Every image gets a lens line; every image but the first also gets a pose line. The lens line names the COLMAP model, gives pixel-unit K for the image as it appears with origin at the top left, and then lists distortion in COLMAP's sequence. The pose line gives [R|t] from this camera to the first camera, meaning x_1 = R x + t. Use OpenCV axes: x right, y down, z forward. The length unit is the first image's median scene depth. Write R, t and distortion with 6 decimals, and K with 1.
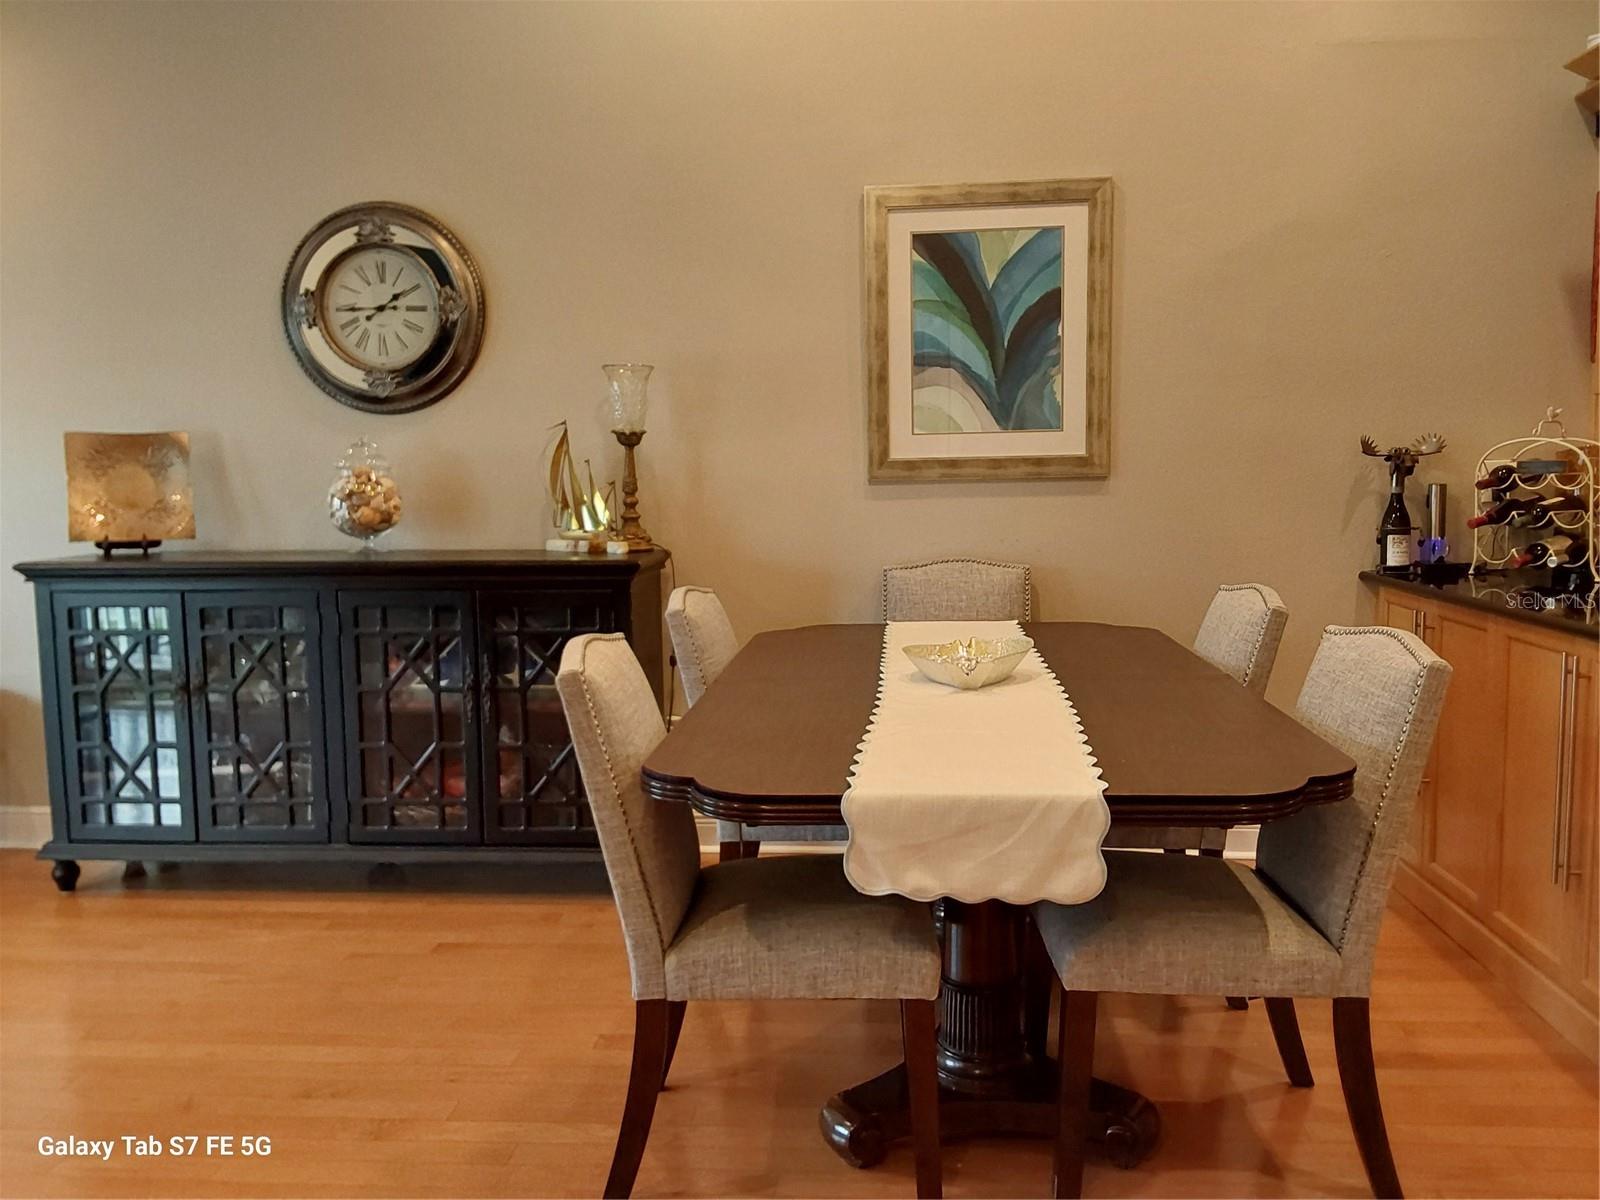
lens RADIAL K [[1266.1, 0, 796.9], [0, 1266.1, 599.8], [0, 0, 1]] dist [0.089016, -0.115418]
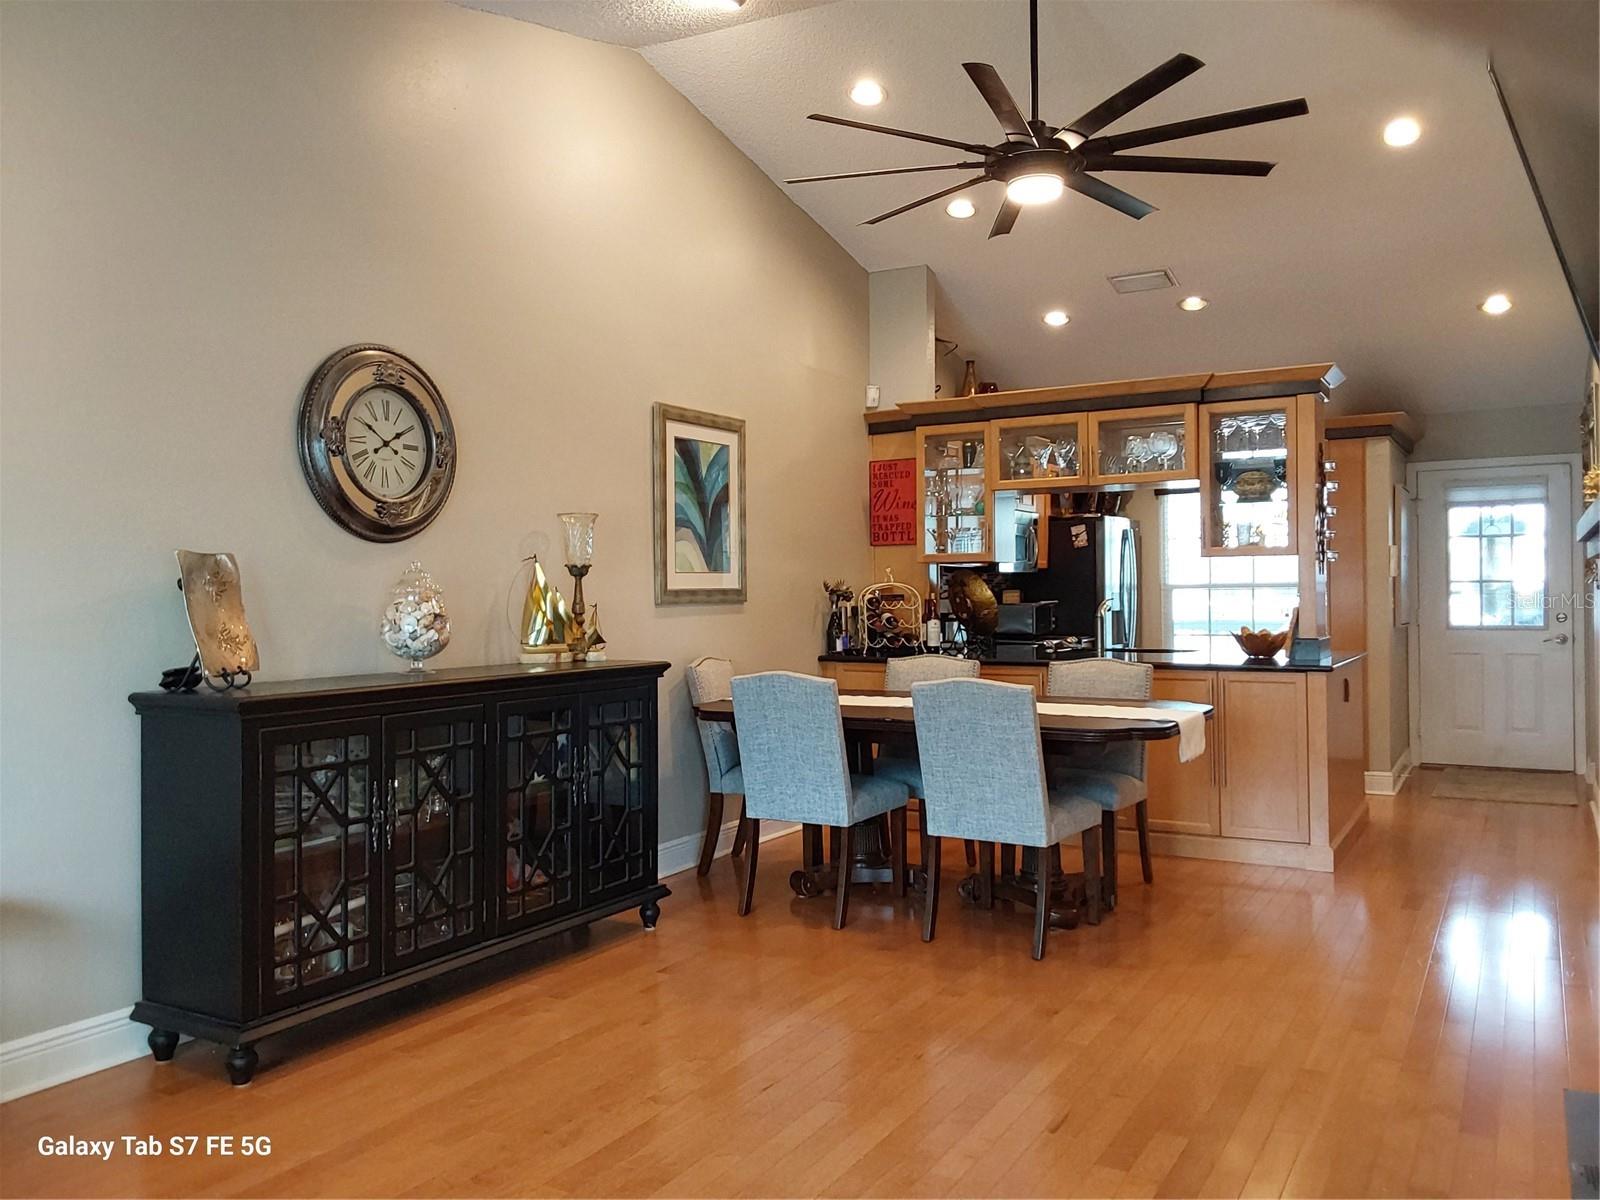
lens RADIAL K [[1266.1, 0, 798.3], [0, 1266.1, 592.7], [0, 0, 1]] dist [0.089016, -0.115418]
pose [[0.437676, 0.007958, 0.899098, -1.146554], [0.099071, 0.993445, -0.057020, -0.011432], [-0.893658, 0.114031, 0.434019, 0.255146]]
